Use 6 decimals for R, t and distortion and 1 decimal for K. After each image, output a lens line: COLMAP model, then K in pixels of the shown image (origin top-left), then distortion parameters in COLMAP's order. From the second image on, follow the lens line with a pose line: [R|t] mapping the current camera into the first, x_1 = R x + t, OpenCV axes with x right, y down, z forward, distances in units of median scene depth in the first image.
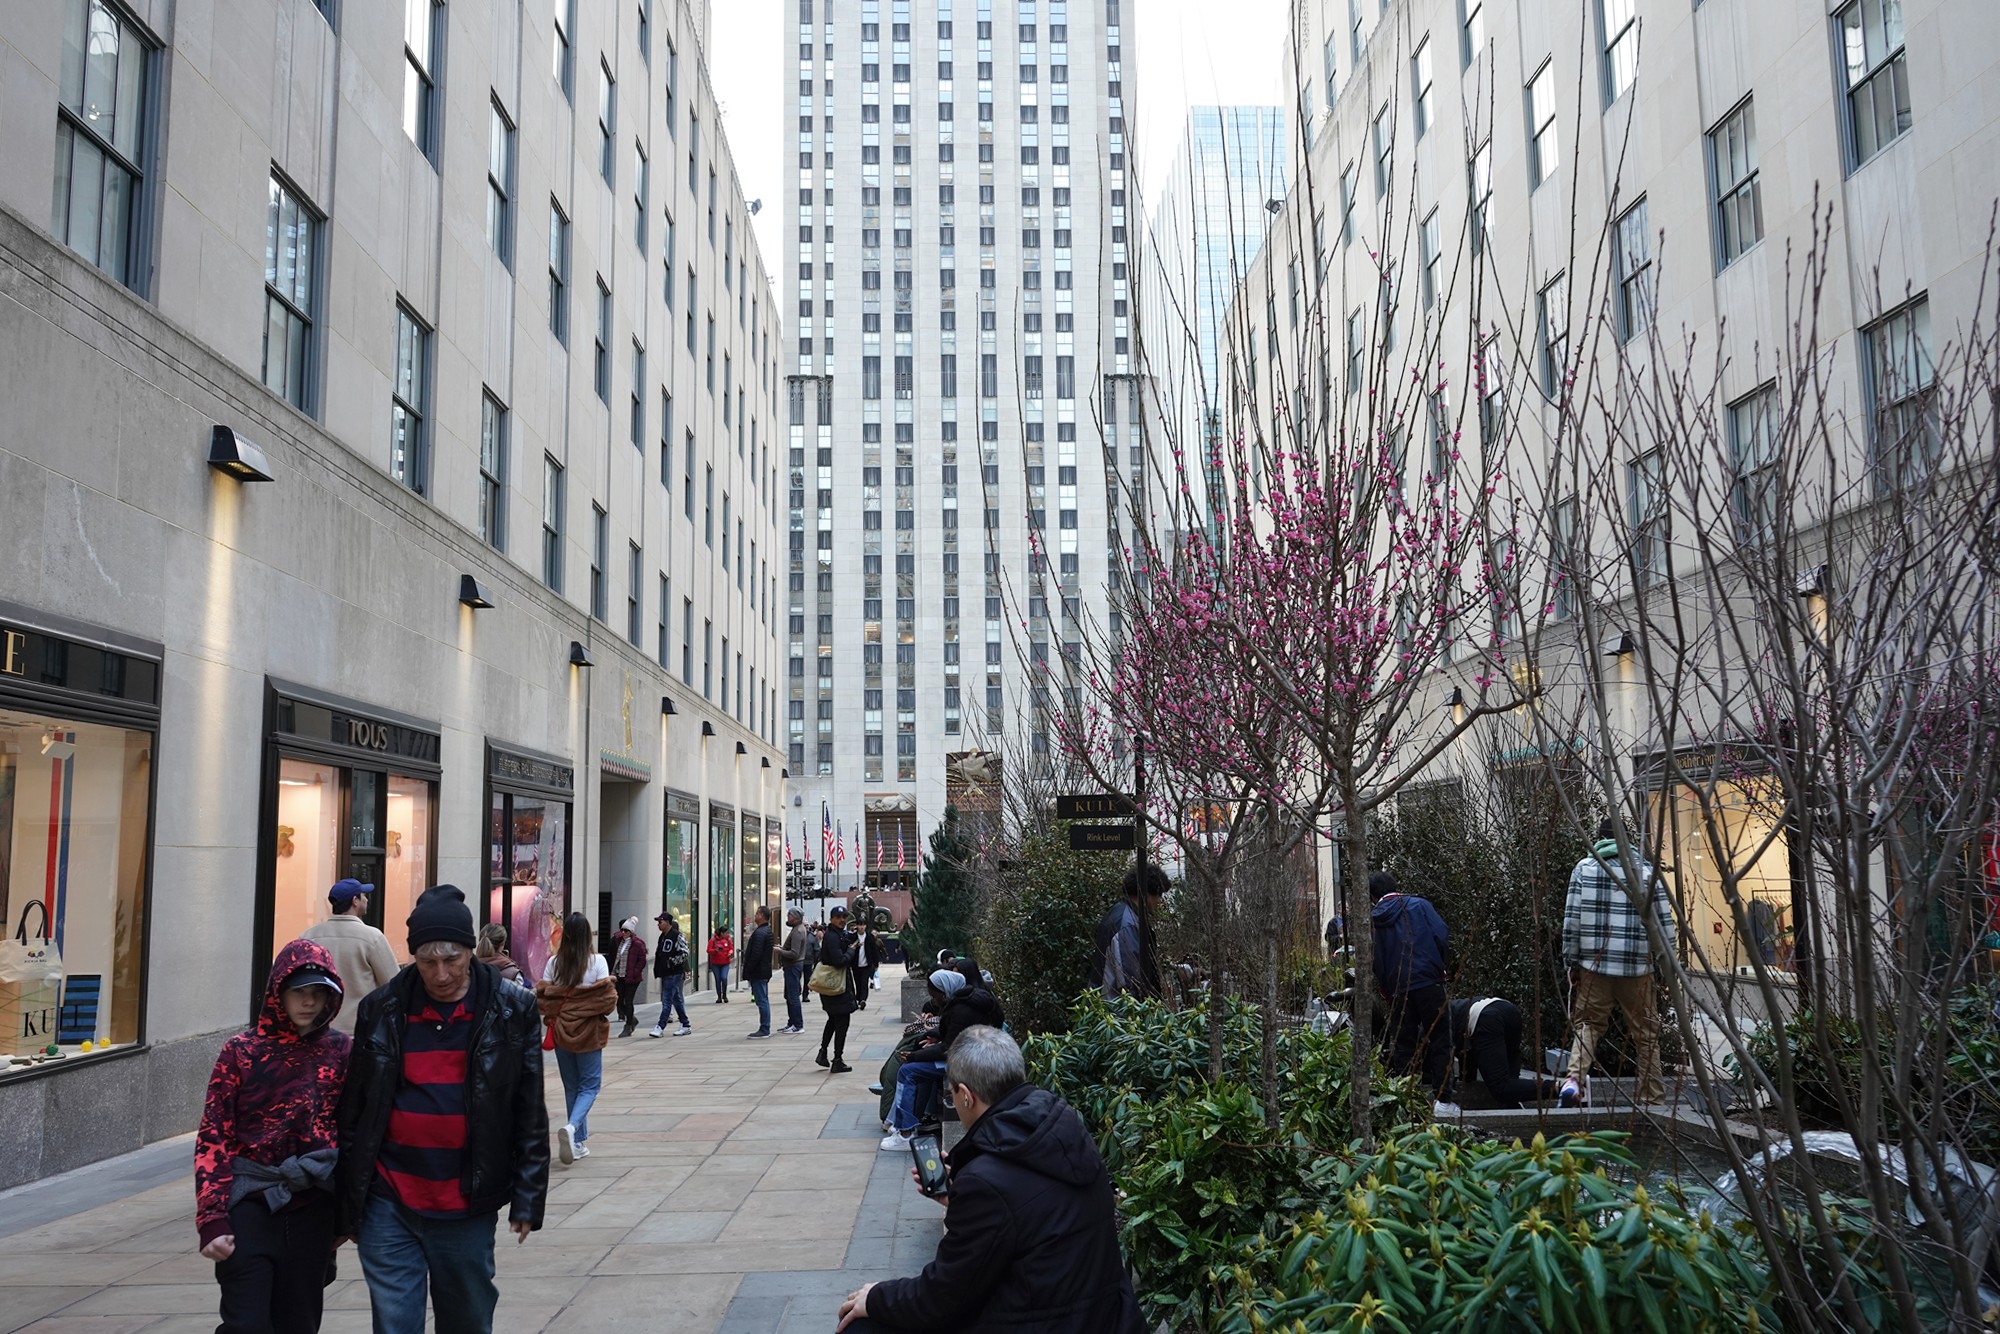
lens RADIAL K [[1411.7, 0, 995.6], [0, 1411.7, 679.7], [0, 0, 1]] dist [-0.000841, 0.004070]
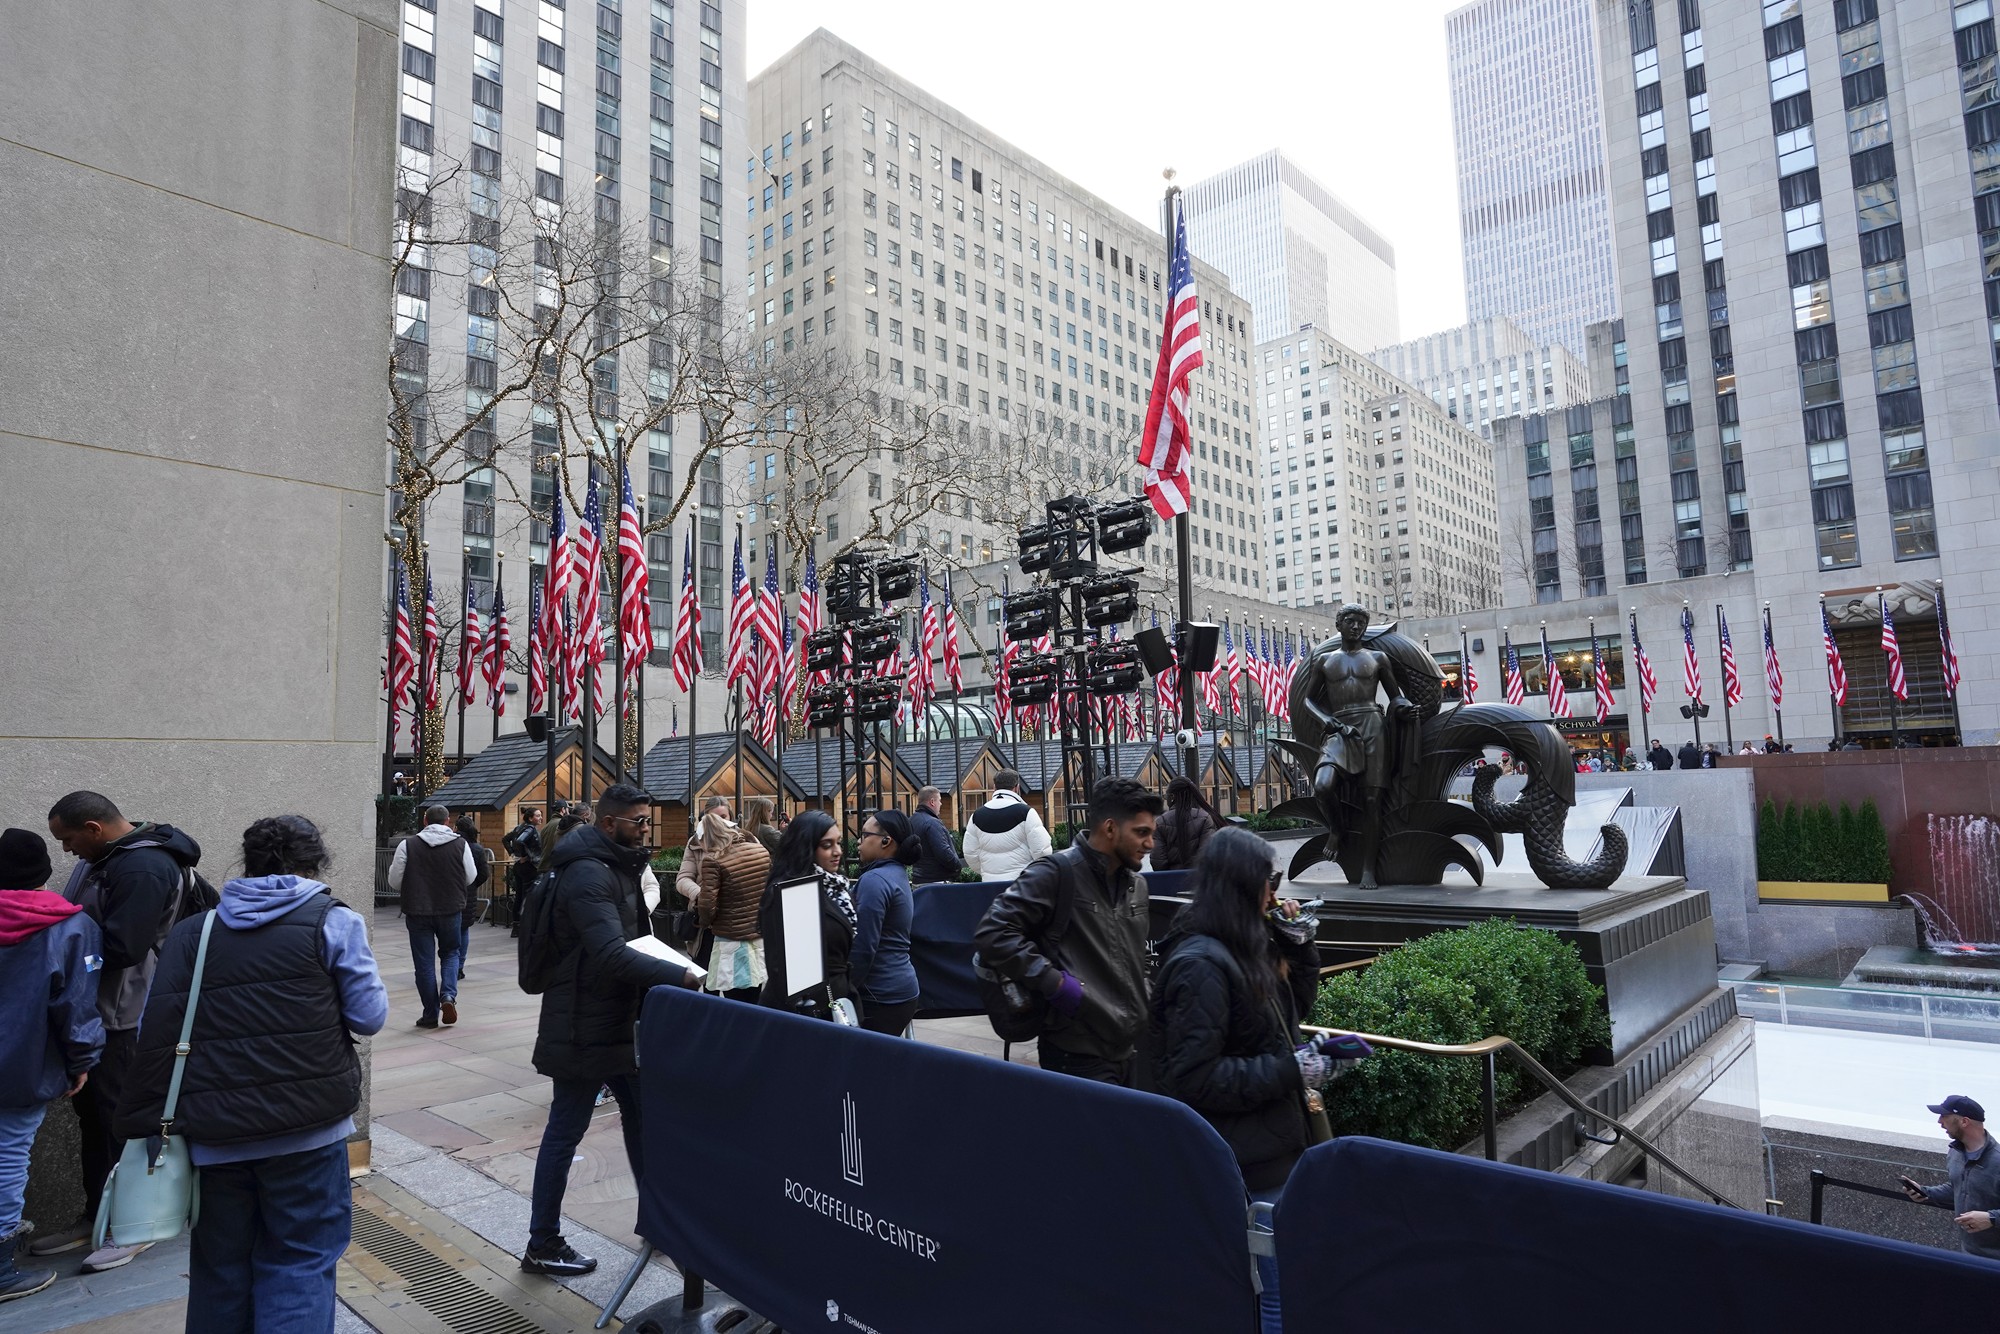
lens RADIAL K [[1127.8, 0, 1001.0], [0, 1127.8, 678.5], [0, 0, 1]] dist [-0.008788, 0.009348]
pose [[0.719923, -0.075453, -0.689940, -0.021324], [0.108893, 0.994041, 0.004916, 0.074017], [0.685458, -0.078669, 0.723850, 0.436330]]
